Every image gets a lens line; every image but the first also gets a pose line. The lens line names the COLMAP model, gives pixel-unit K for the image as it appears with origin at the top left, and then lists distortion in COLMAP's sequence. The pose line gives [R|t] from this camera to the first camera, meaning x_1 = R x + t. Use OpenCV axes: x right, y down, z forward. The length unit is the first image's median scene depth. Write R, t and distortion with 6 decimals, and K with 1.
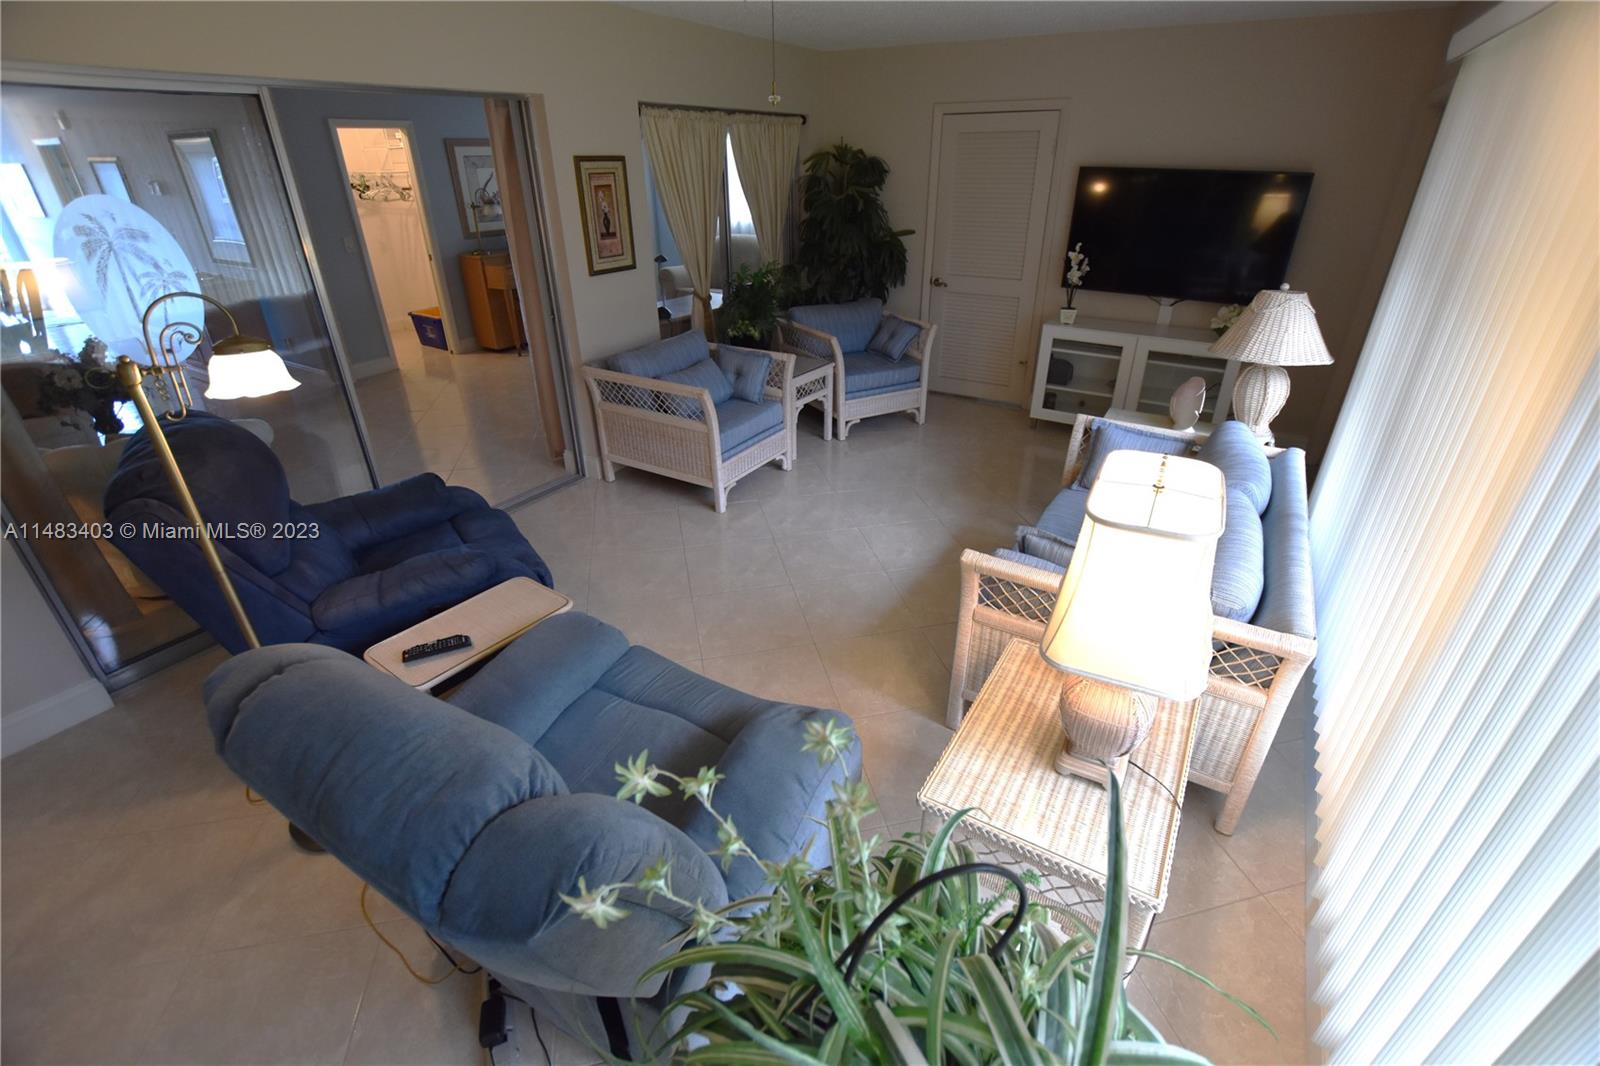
lens RADIAL K [[704.9, 0, 805.1], [0, 704.9, 531.6], [0, 0, 1]] dist [-0.035961, 0.005771]
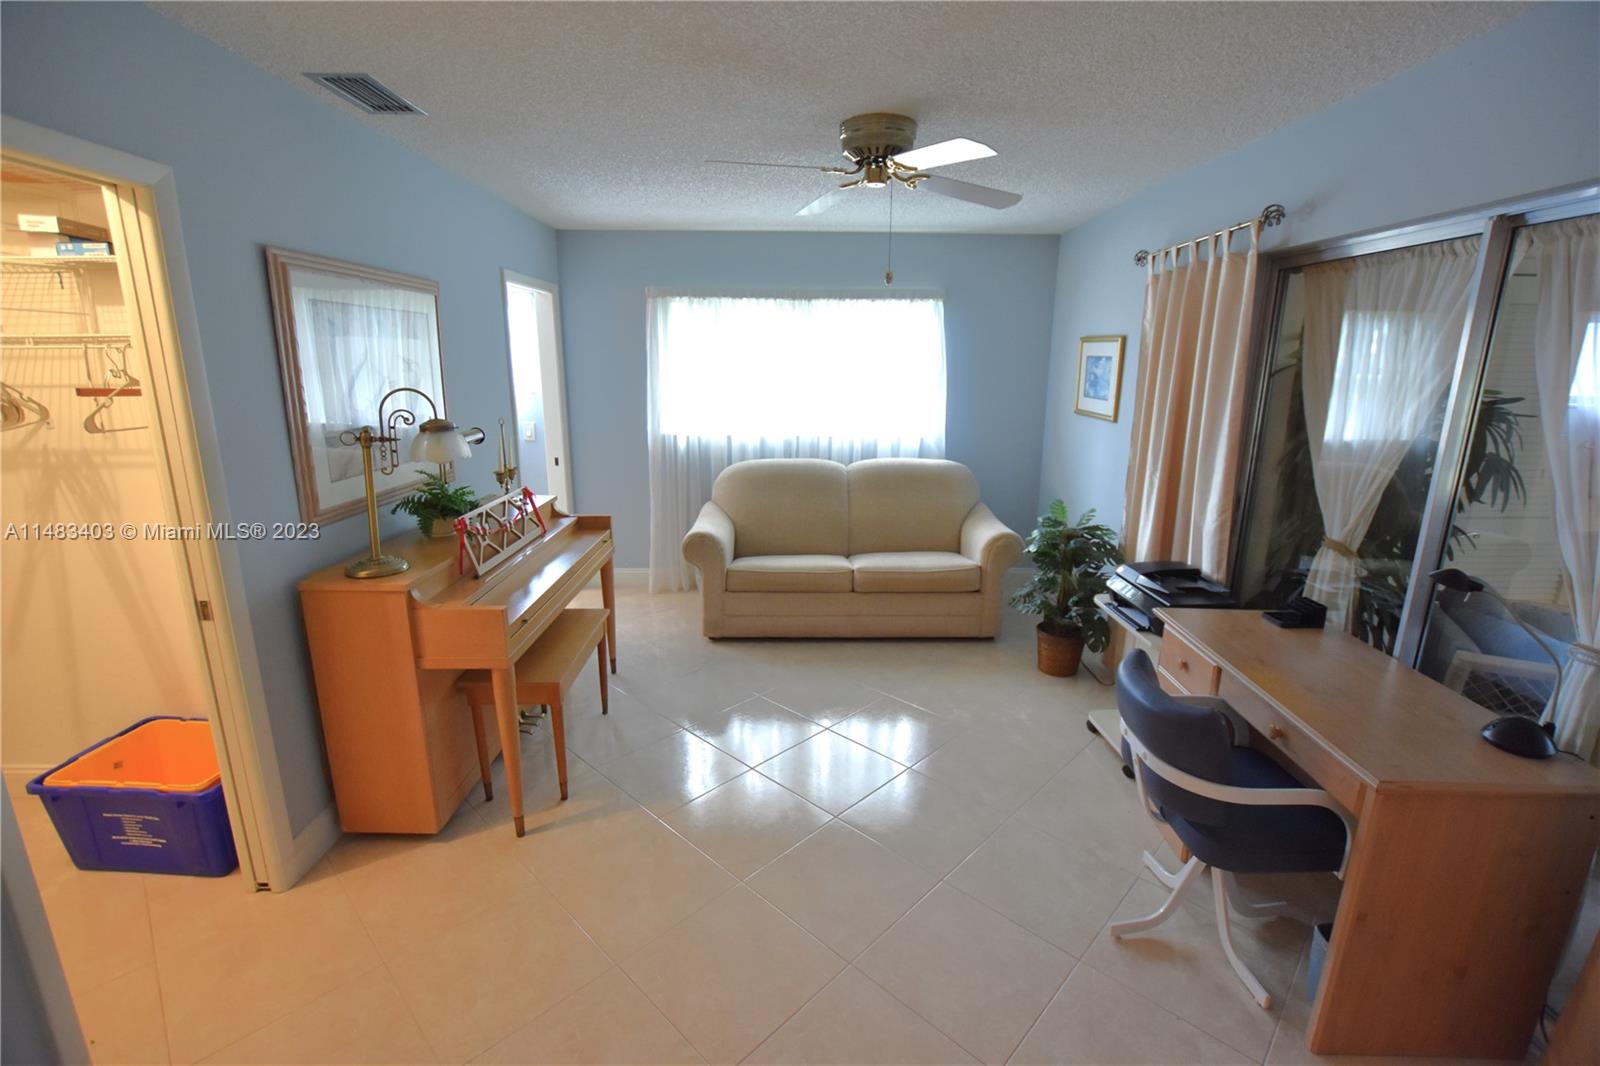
lens RADIAL K [[704.9, 0, 805.1], [0, 704.9, 531.6], [0, 0, 1]] dist [-0.035961, 0.005771]
pose [[0.841664, -0.116023, 0.527390, -0.469994], [0.242770, 0.953682, -0.177632, -0.310230], [-0.482353, 0.277541, 0.830847, 0.623678]]
